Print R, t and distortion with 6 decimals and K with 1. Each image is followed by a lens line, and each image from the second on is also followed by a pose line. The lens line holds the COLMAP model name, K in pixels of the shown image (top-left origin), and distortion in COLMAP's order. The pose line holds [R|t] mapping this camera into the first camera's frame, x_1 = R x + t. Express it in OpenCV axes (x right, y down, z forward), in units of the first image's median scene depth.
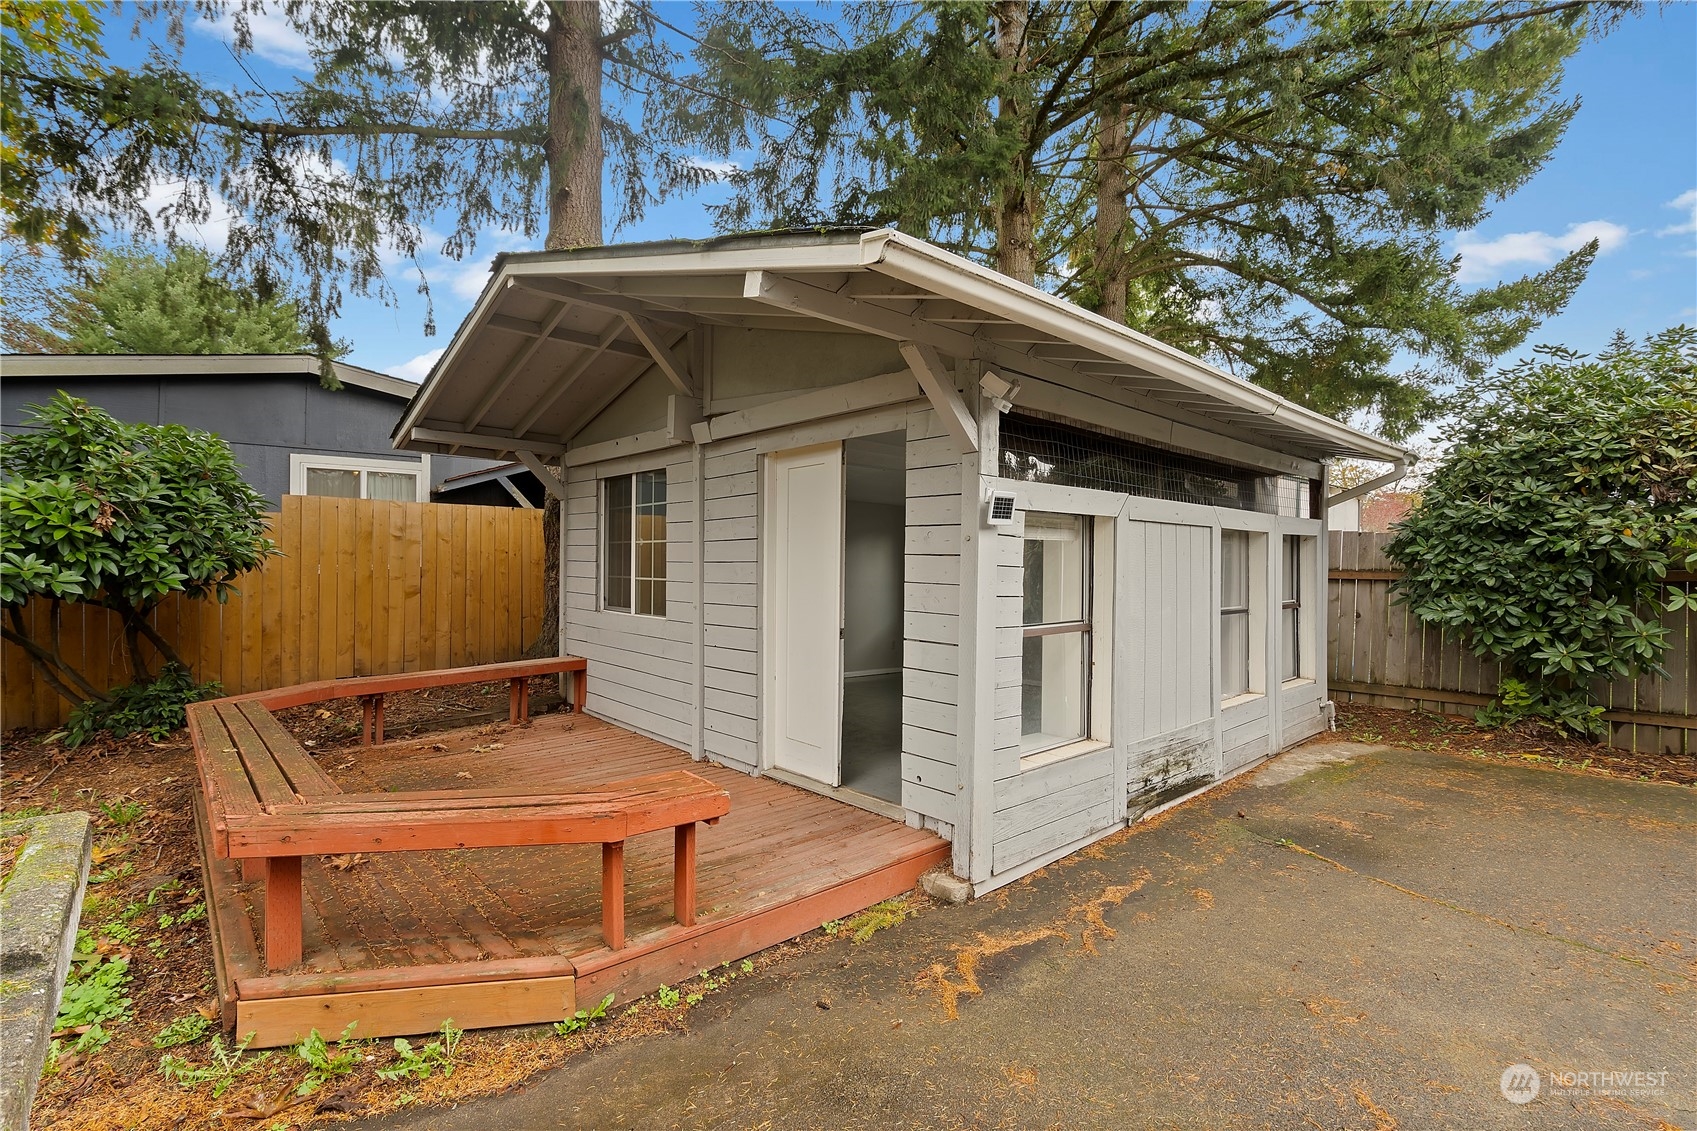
lens RADIAL K [[771.1, 0, 847.9], [0, 771.1, 561.8], [0, 0, 1]] dist [-0.001928, -0.000816]
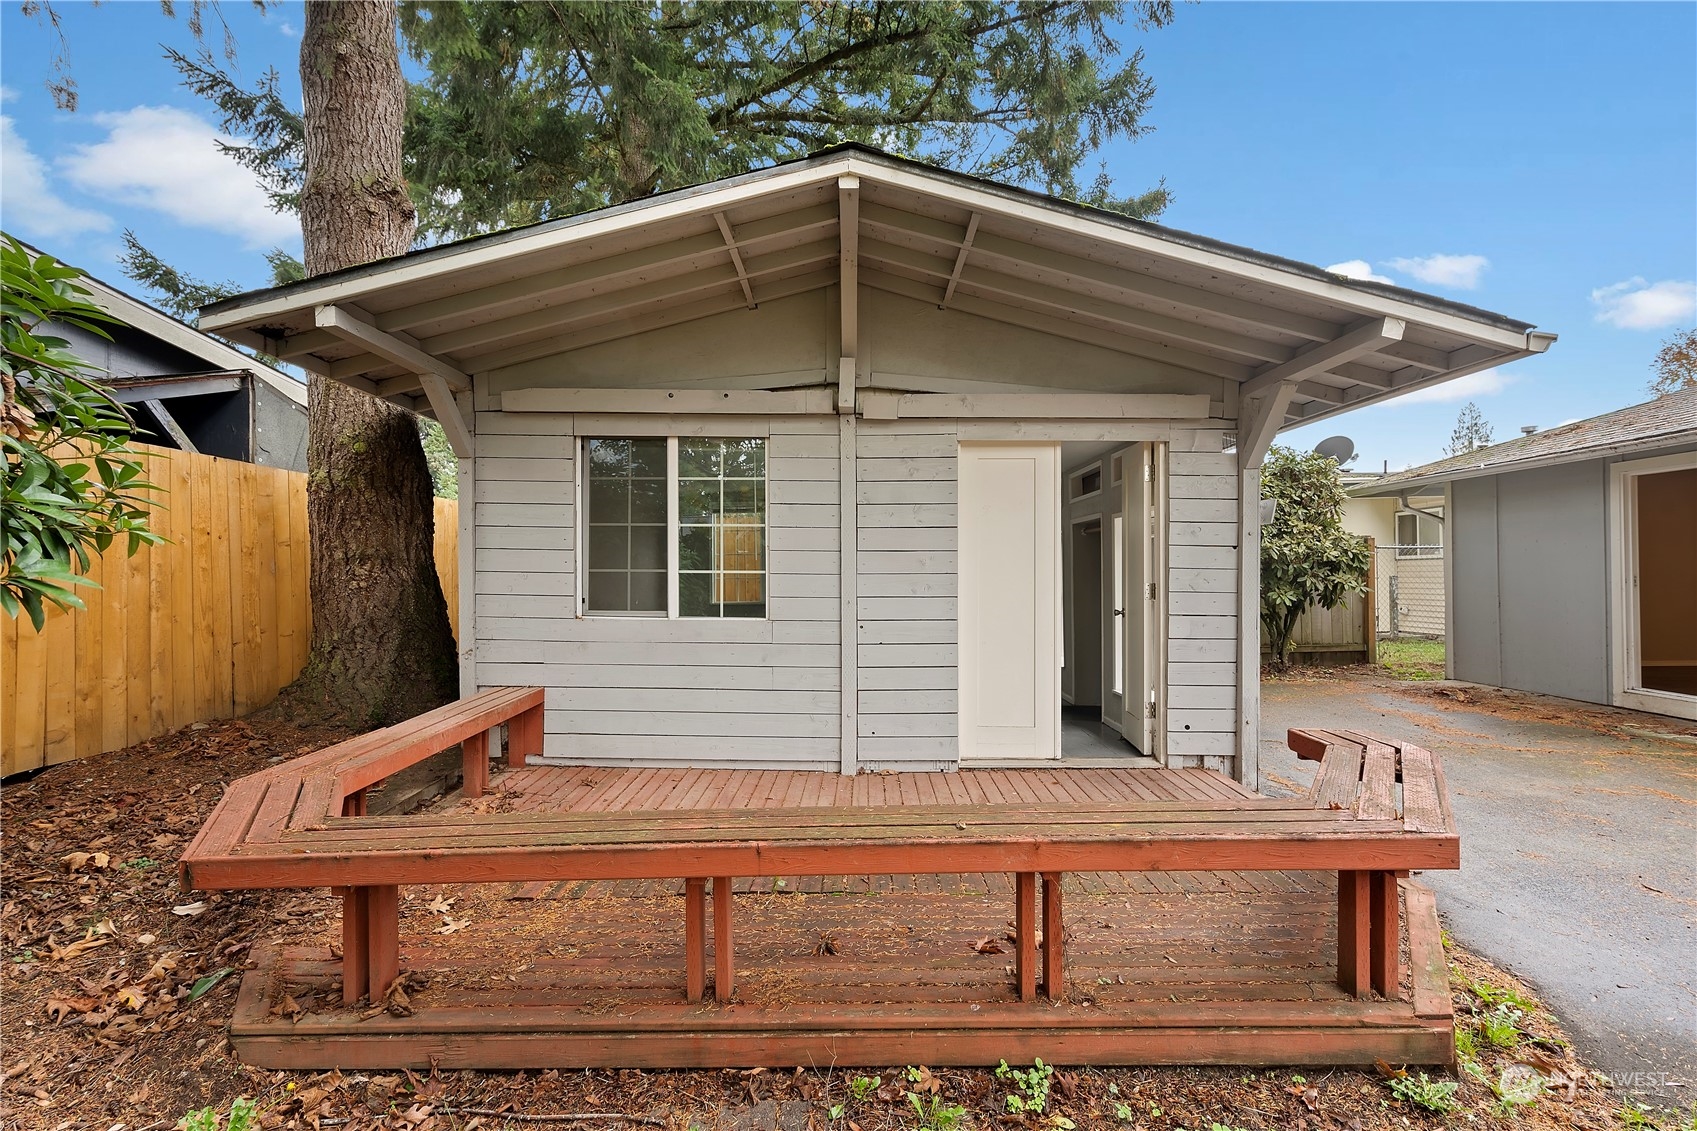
lens RADIAL K [[777.6, 0, 846.7], [0, 777.6, 574.2], [0, 0, 1]] dist [-0.002000, 0.000399]
pose [[0.679989, -0.006053, 0.733198, -0.864267], [-0.002218, 0.999944, 0.010312, 0.018306], [-0.733219, -0.008639, 0.679937, 0.401303]]
